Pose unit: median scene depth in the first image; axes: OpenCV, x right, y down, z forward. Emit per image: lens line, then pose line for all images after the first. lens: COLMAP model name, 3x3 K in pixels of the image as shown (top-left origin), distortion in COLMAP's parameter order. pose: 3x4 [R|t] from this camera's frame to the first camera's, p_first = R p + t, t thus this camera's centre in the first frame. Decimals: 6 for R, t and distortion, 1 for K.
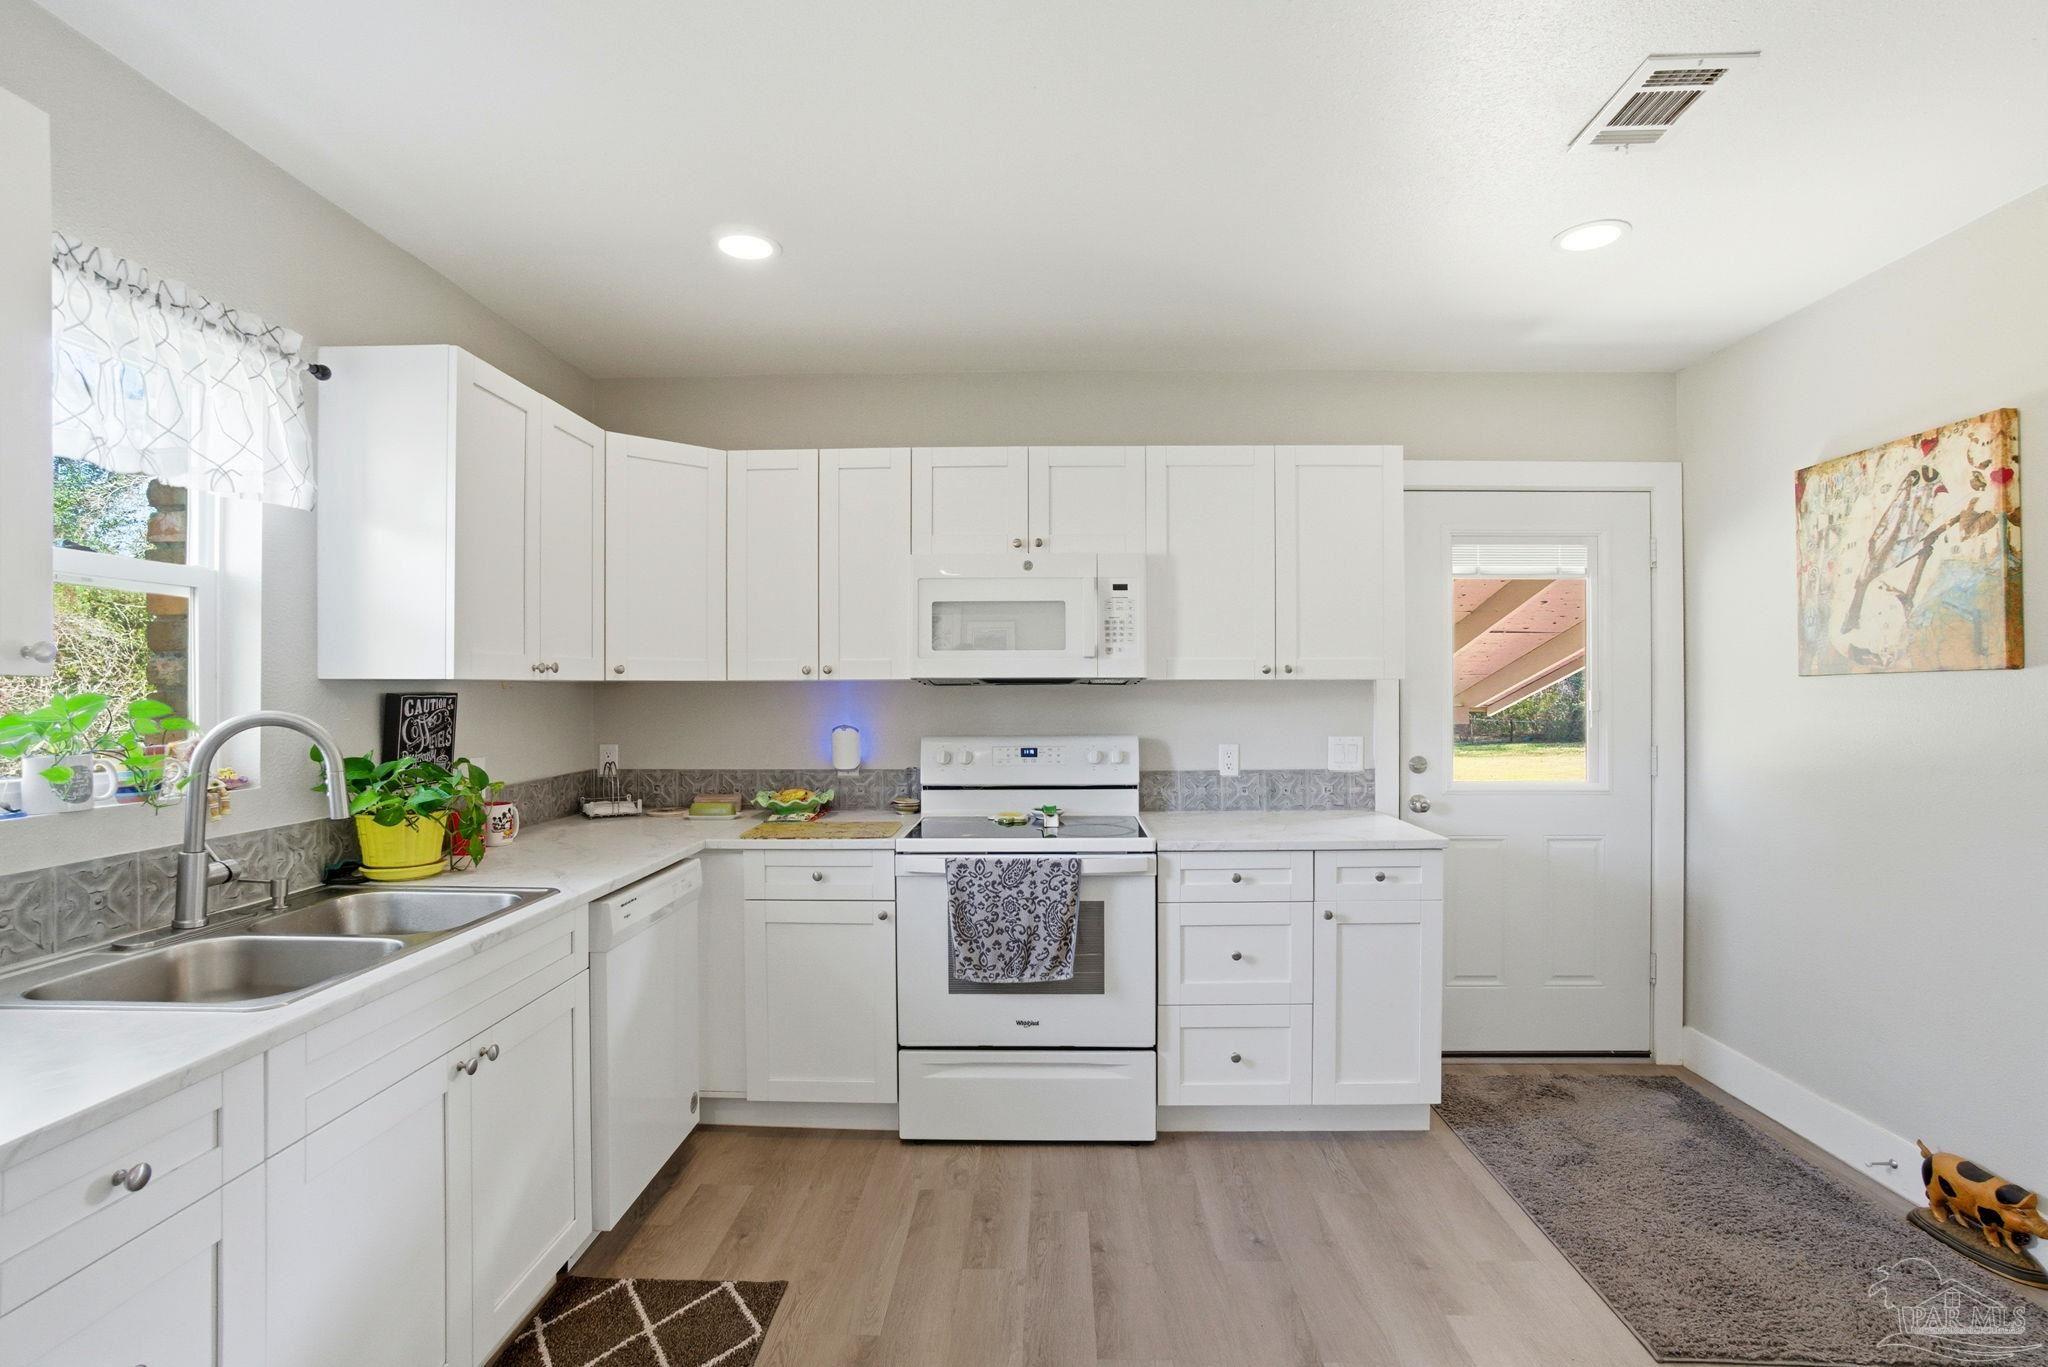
lens RADIAL K [[994.2, 0, 1035.1], [0, 994.2, 692.2], [0, 0, 1]] dist [-0.039976, 0.003849]
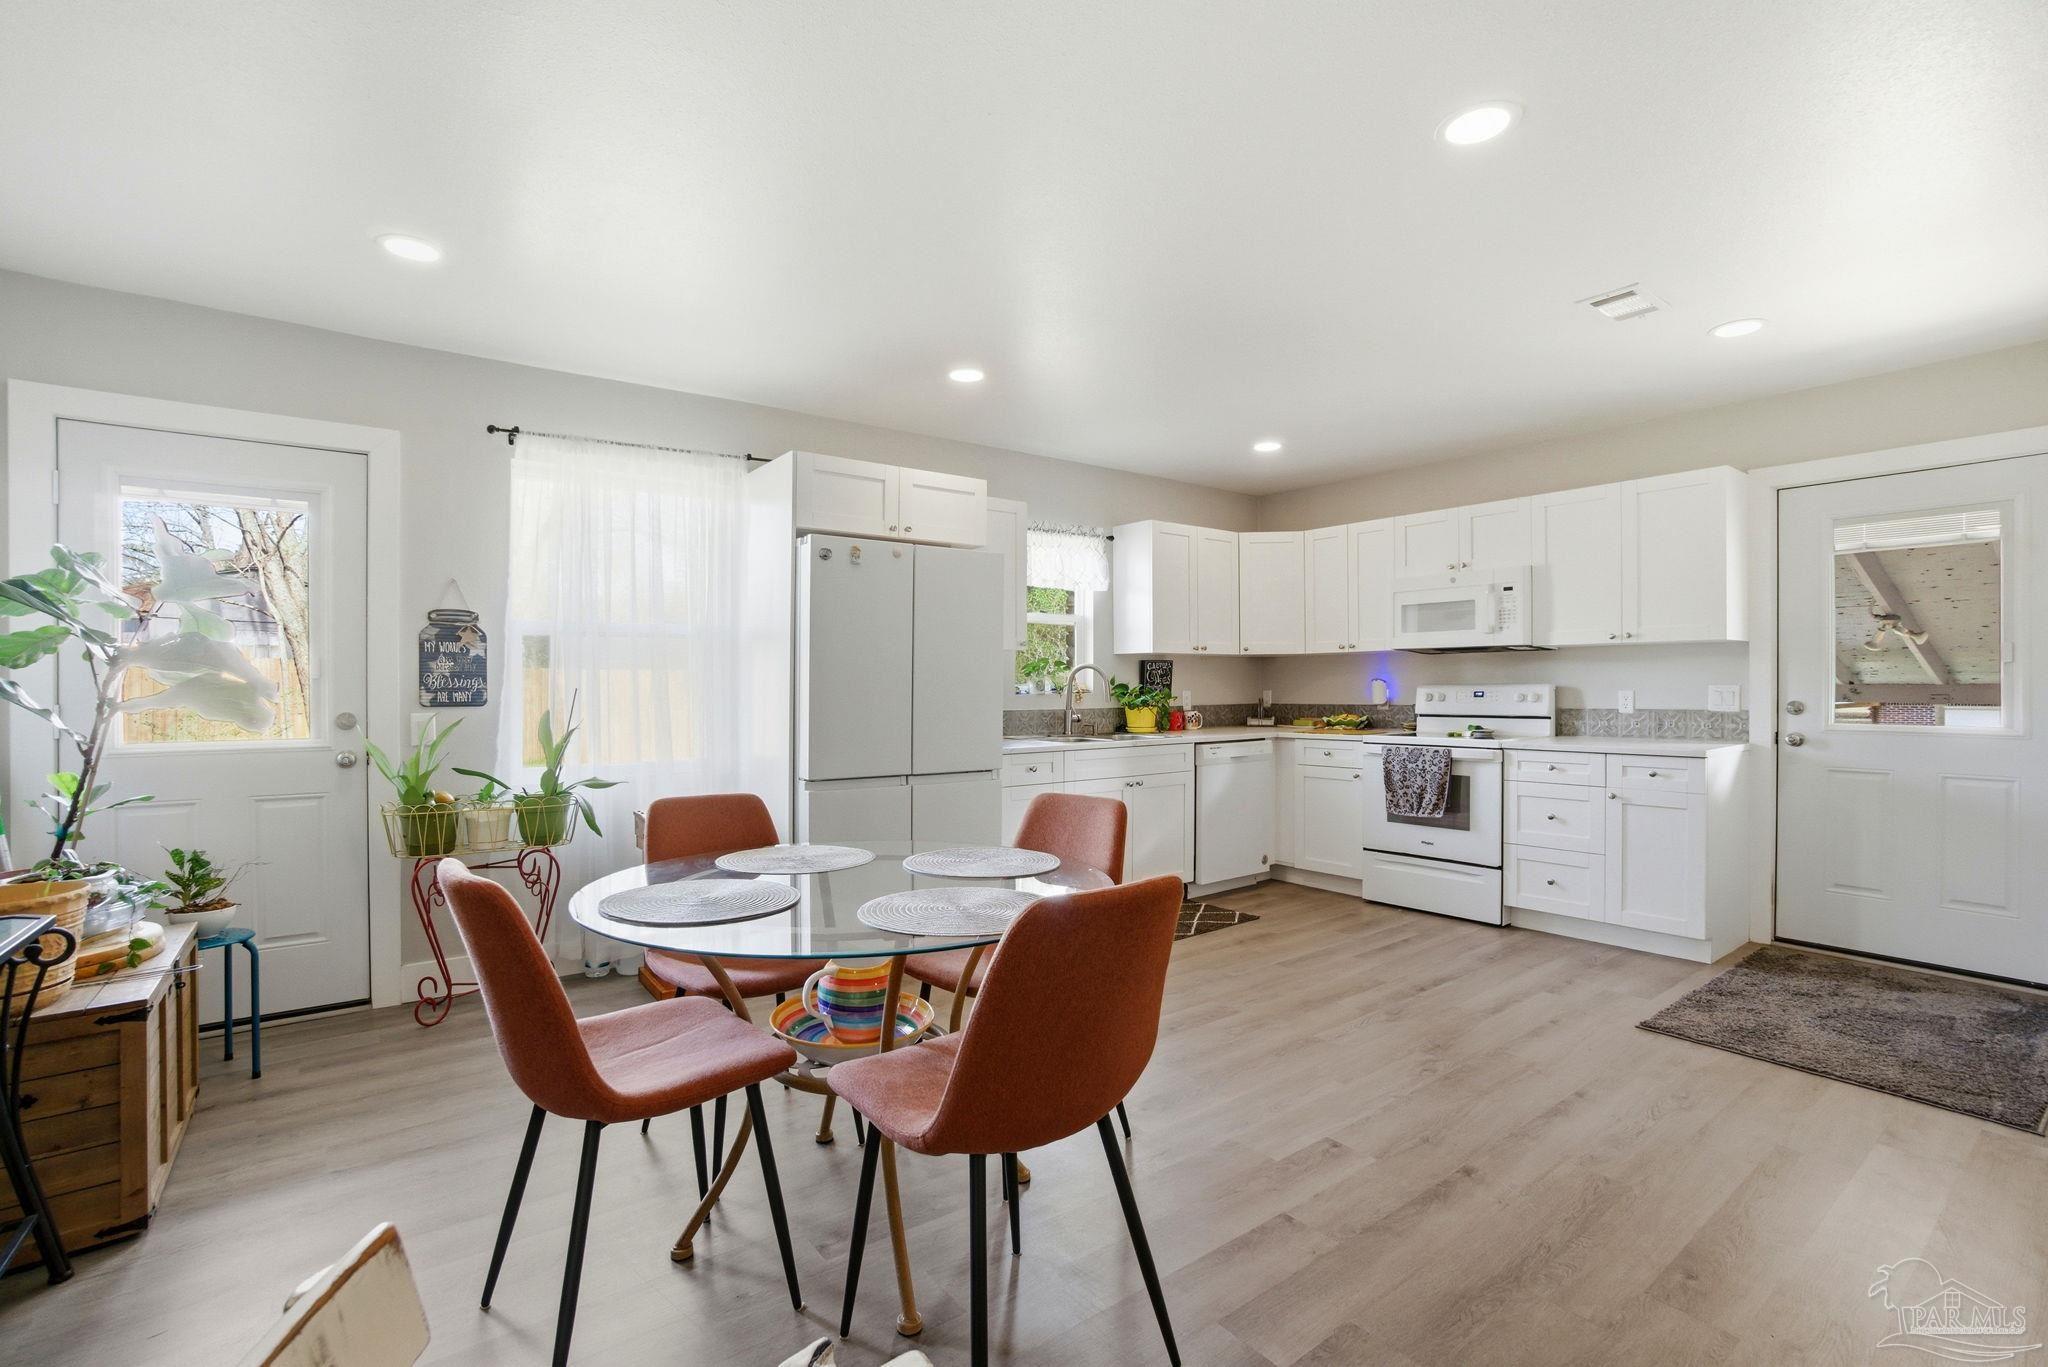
lens RADIAL K [[923.2, 0, 1031.4], [0, 923.2, 682.3], [0, 0, 1]] dist [-0.047957, 0.011847]
pose [[0.629693, -0.002432, -0.776840, 0.816714], [0.001798, 0.999997, -0.001673, 0.051033], [0.776842, -0.000343, 0.629695, -0.571511]]
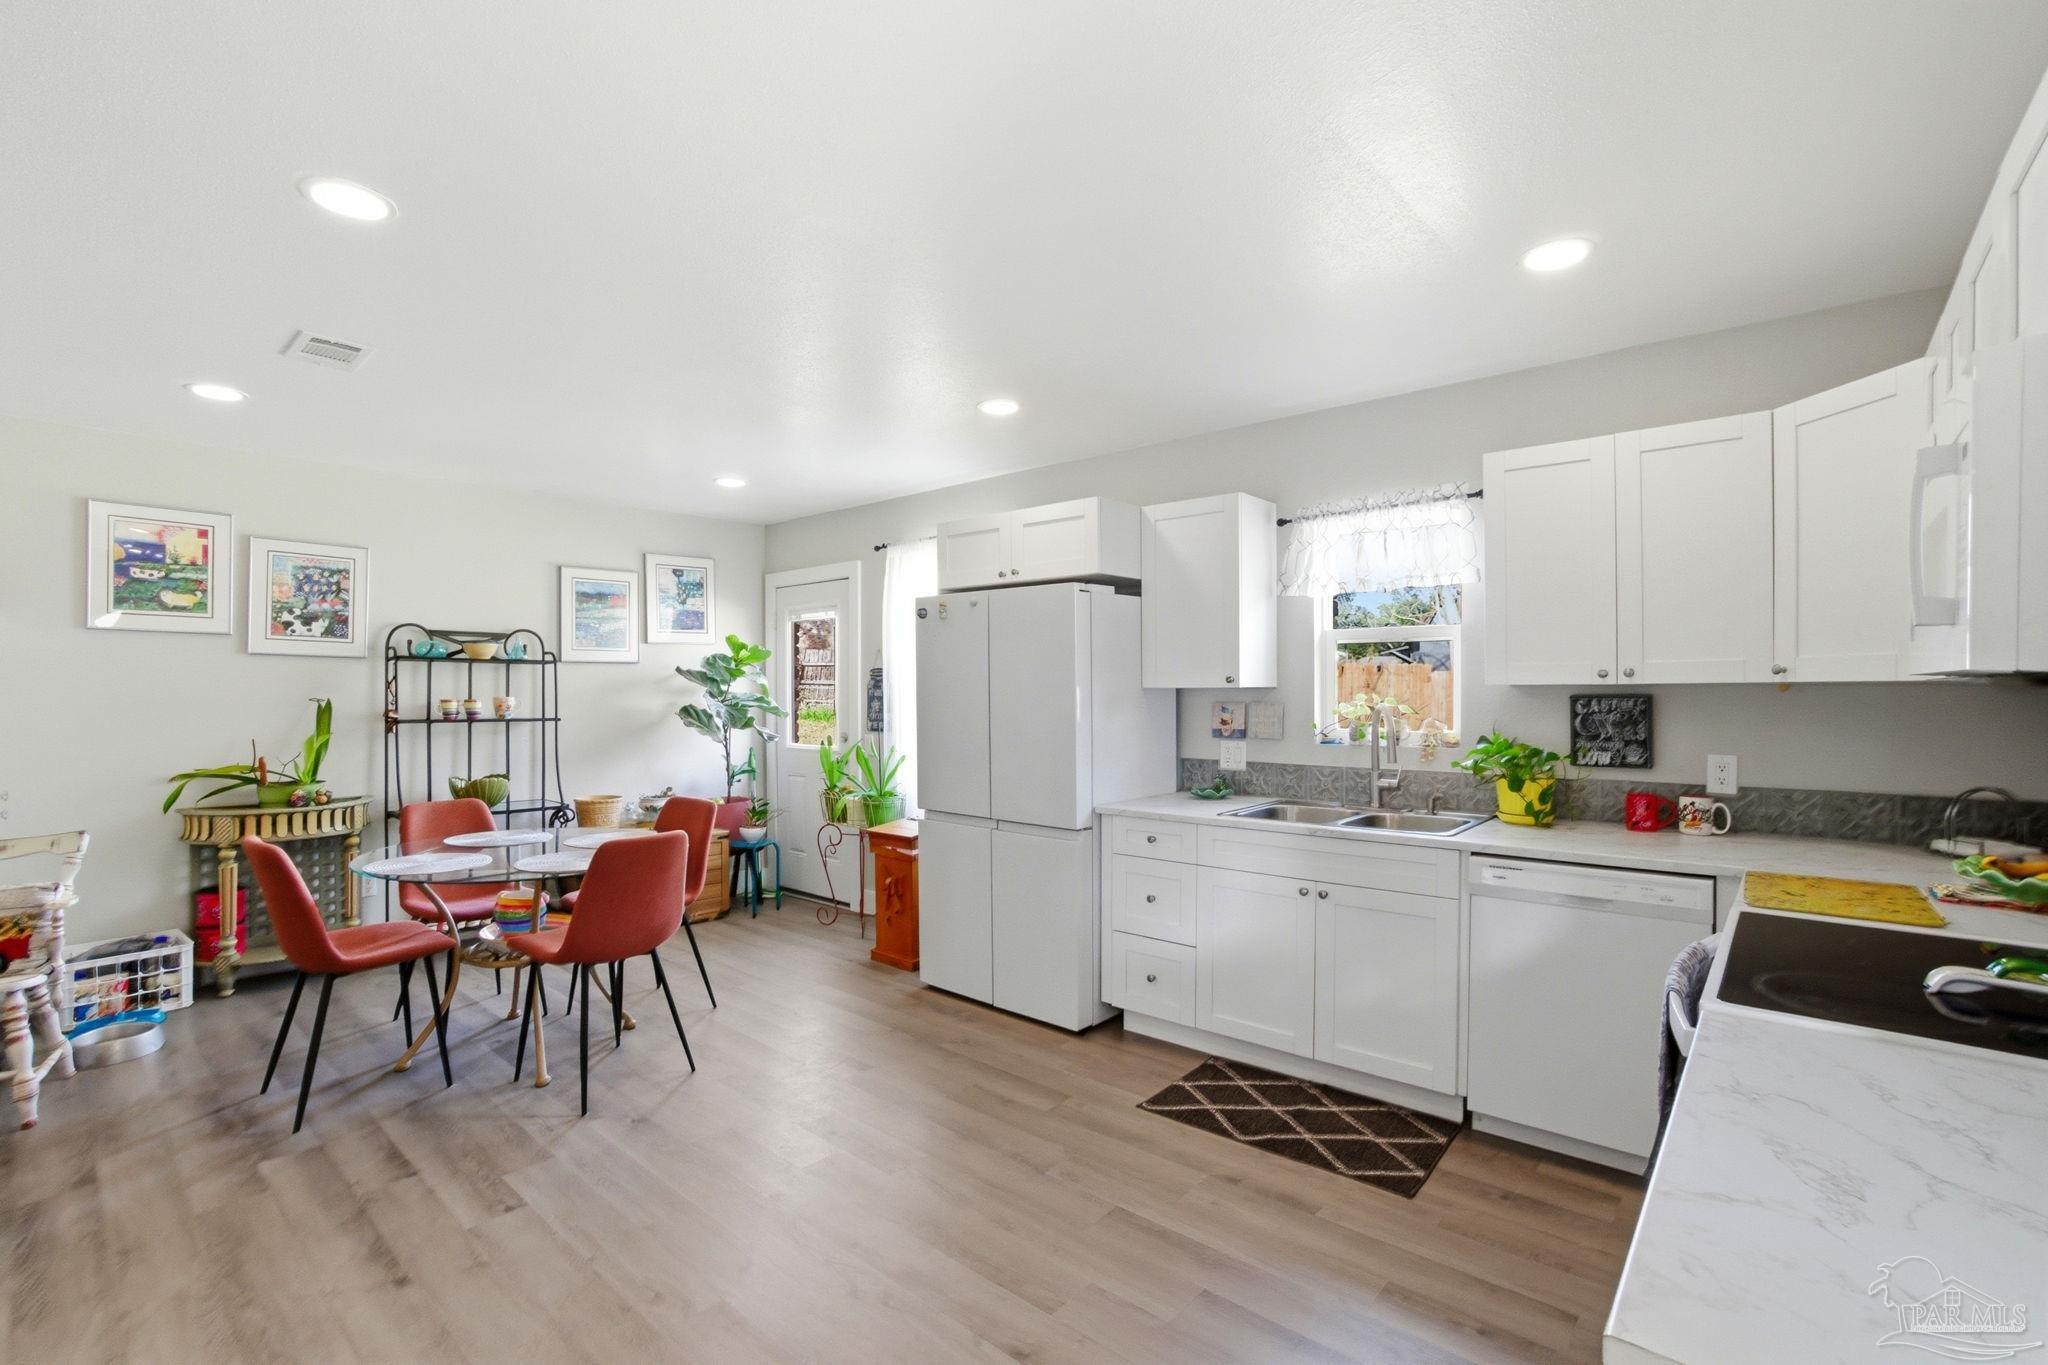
lens RADIAL K [[923.2, 0, 1015.9], [0, 923.2, 688.7], [0, 0, 1]] dist [-0.047957, 0.011847]
pose [[-0.639331, 0.002887, -0.768927, 0.687521], [0.003072, 0.999995, 0.001201, -0.009345], [0.768926, -0.001595, -0.639336, 1.029832]]
